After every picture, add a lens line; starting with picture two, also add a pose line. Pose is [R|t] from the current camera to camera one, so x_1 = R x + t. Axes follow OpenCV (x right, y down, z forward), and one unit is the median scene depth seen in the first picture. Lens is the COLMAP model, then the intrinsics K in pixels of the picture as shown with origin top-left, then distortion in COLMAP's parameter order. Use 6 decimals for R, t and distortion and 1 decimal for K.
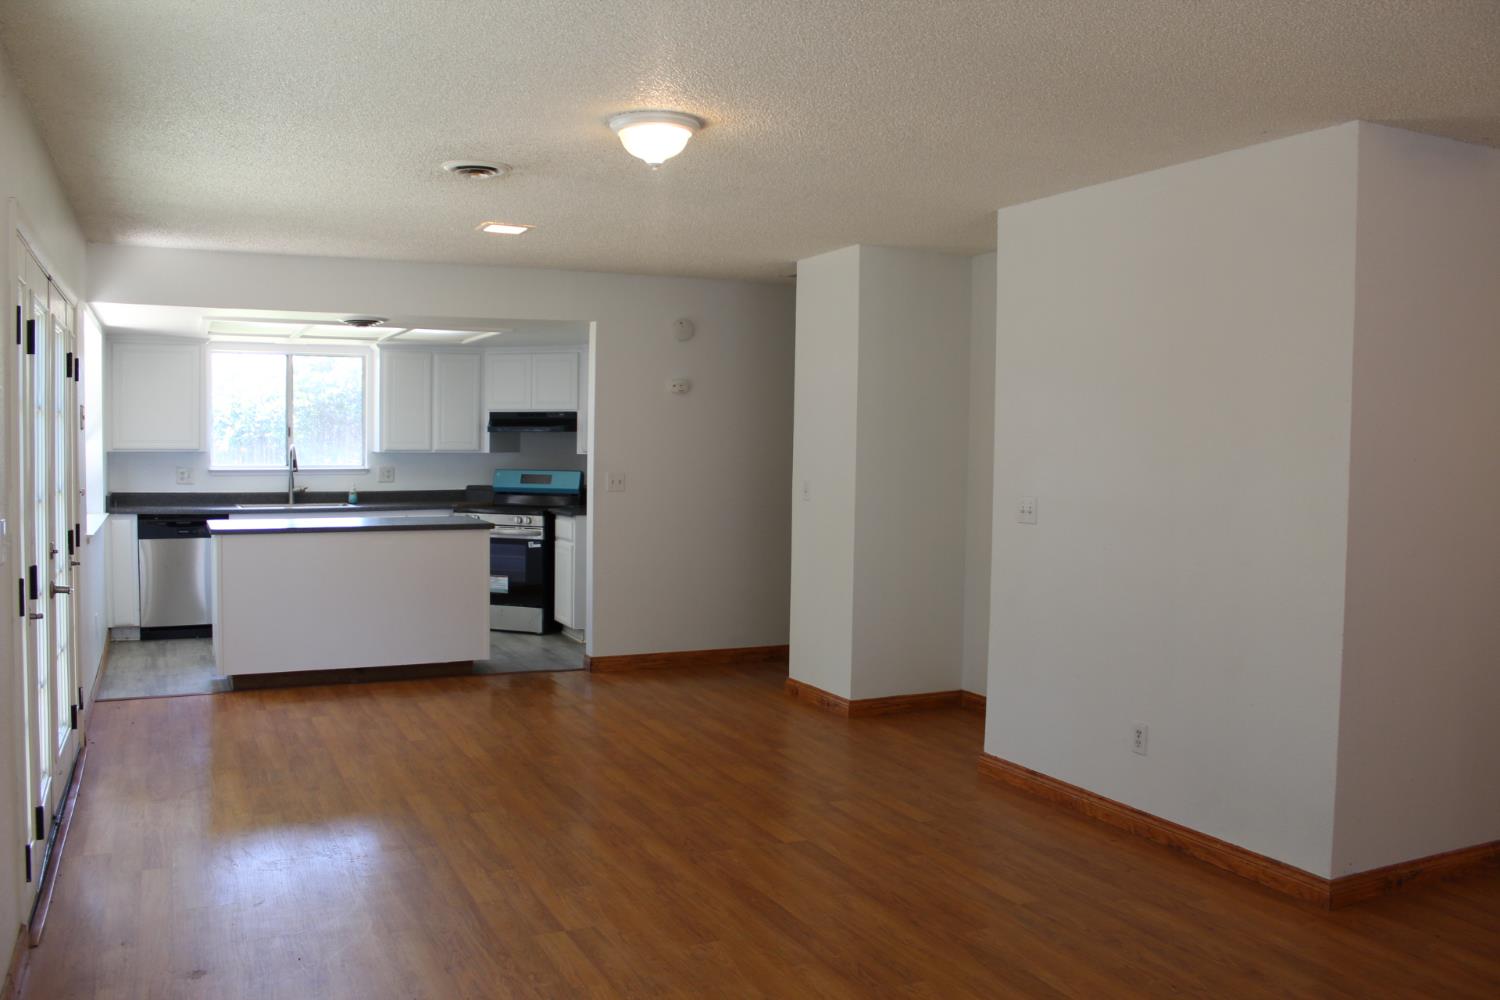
lens RADIAL K [[1249.5, 0, 748.7], [0, 1249.5, 499.8], [0, 0, 1]] dist [-0.054704, 0.000310]
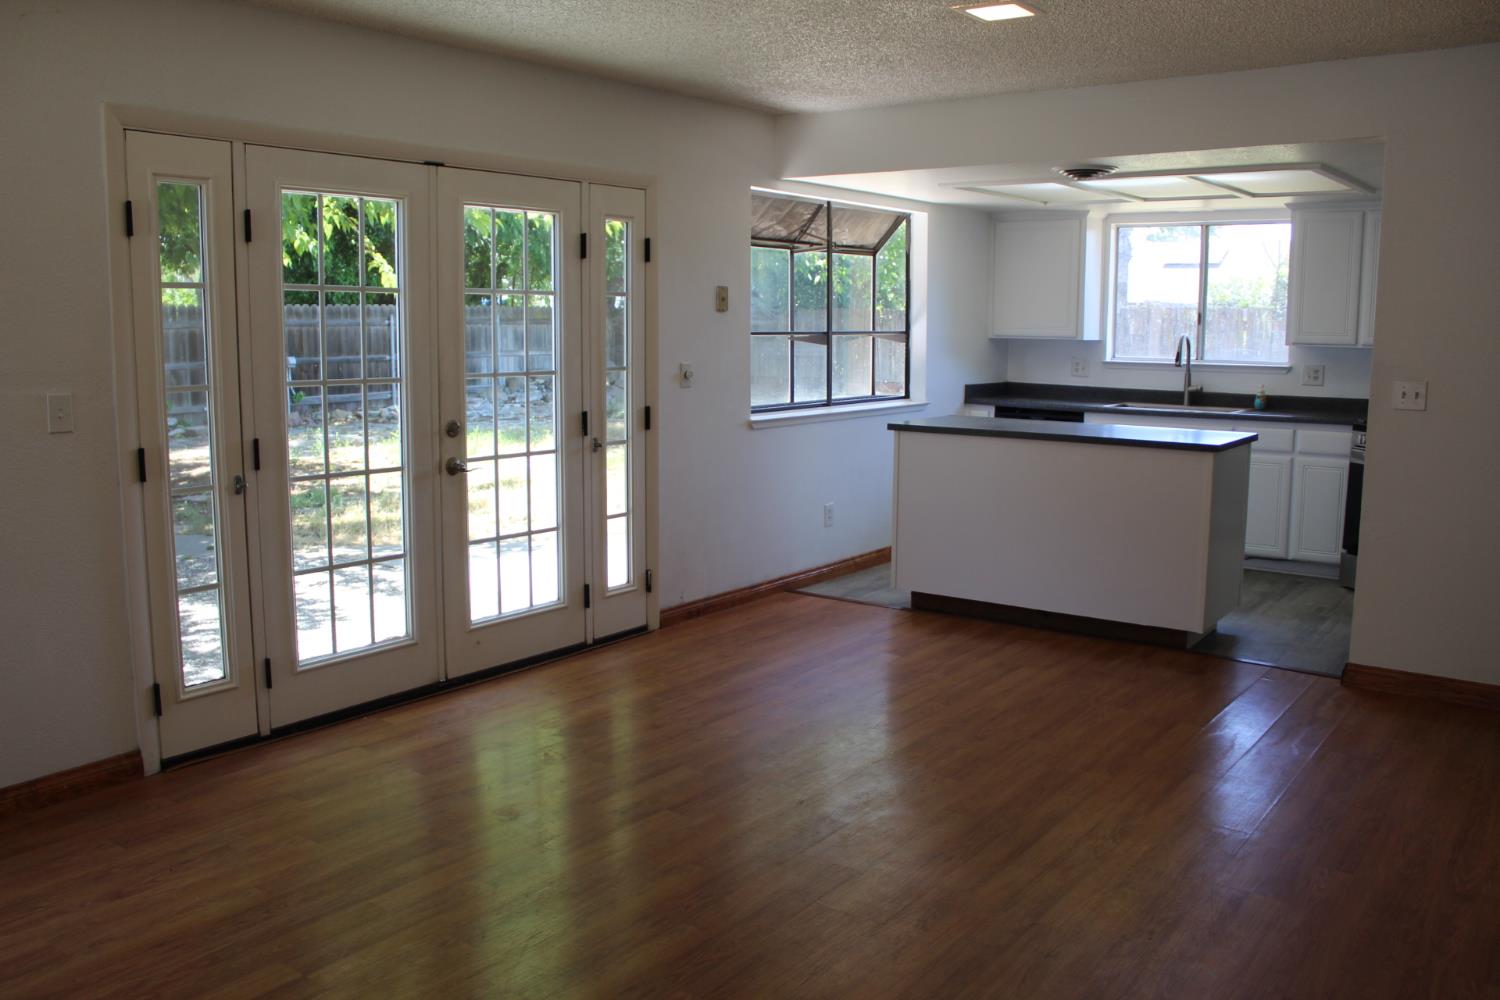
lens RADIAL K [[1249.5, 0, 748.1], [0, 1249.5, 497.2], [0, 0, 1]] dist [-0.054704, 0.000310]
pose [[0.453760, 0.123029, -0.882590, 0.234652], [-0.047080, 0.992350, 0.114124, -0.016757], [0.889879, -0.010232, 0.456081, 0.362740]]
